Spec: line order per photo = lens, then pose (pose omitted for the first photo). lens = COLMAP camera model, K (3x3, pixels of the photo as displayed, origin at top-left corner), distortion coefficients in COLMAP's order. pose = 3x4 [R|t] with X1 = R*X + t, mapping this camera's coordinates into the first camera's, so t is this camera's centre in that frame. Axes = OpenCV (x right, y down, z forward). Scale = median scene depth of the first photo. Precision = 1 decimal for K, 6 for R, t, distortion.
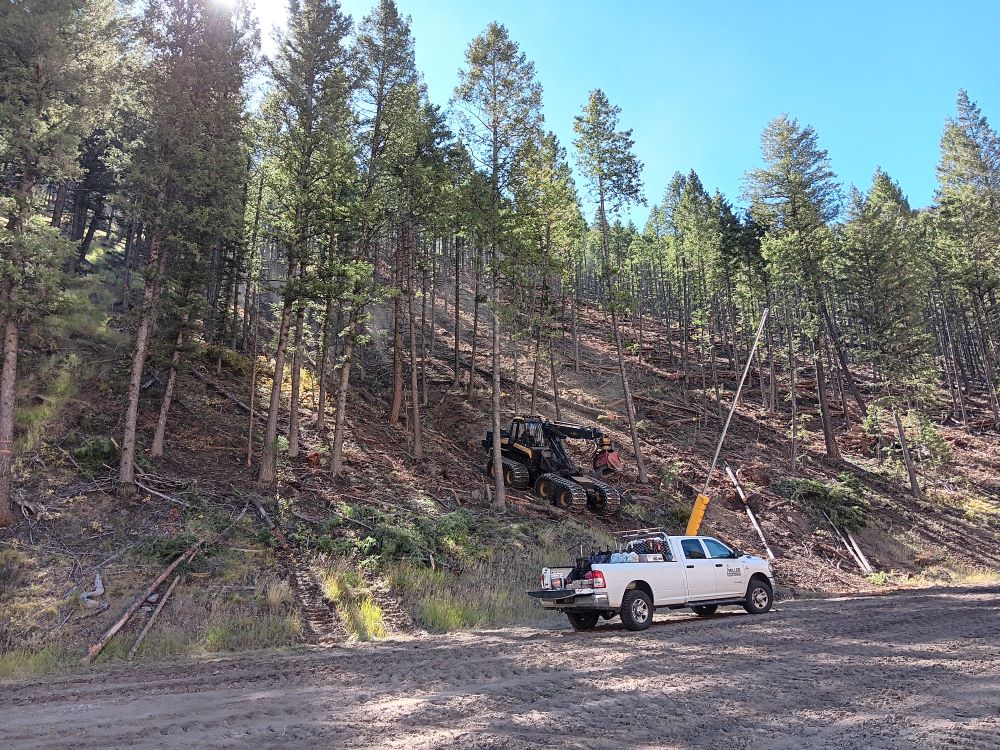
lens RADIAL K [[720.9, 0, 498.7], [0, 720.9, 405.6], [0, 0, 1]] dist [0.001443, -0.049136]
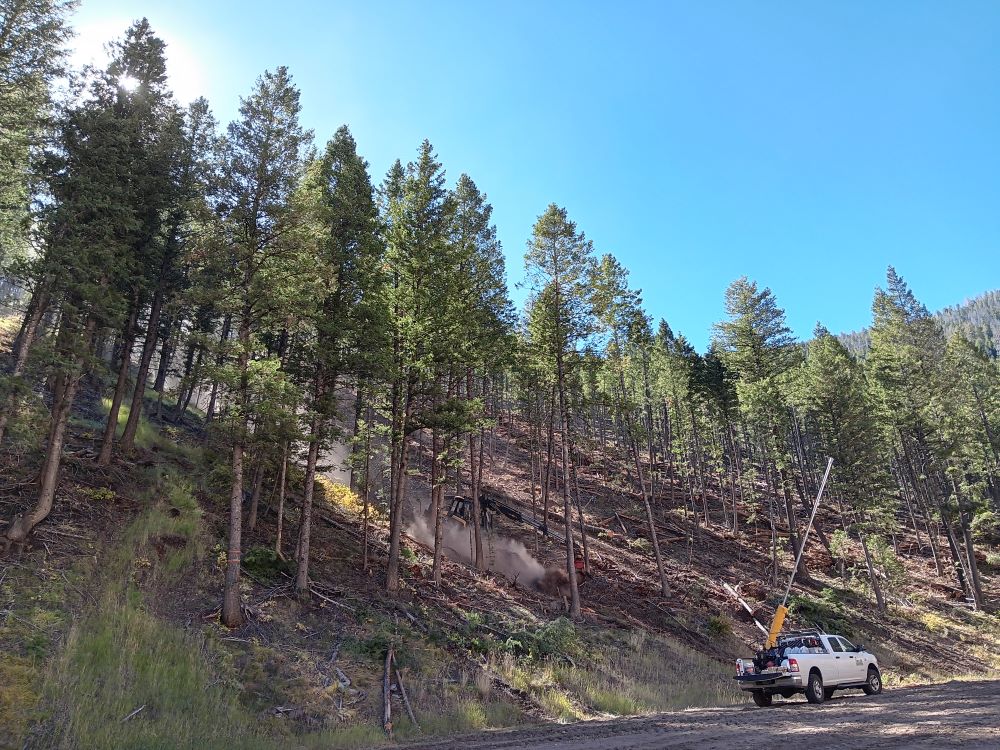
lens RADIAL K [[720.9, 0, 498.7], [0, 720.9, 405.6], [0, 0, 1]] dist [0.001443, -0.049136]
pose [[0.991918, 0.045110, 0.118590, -0.175531], [-0.026534, 0.987748, -0.153783, -0.006438], [-0.124074, 0.149393, 0.980962, -0.101069]]
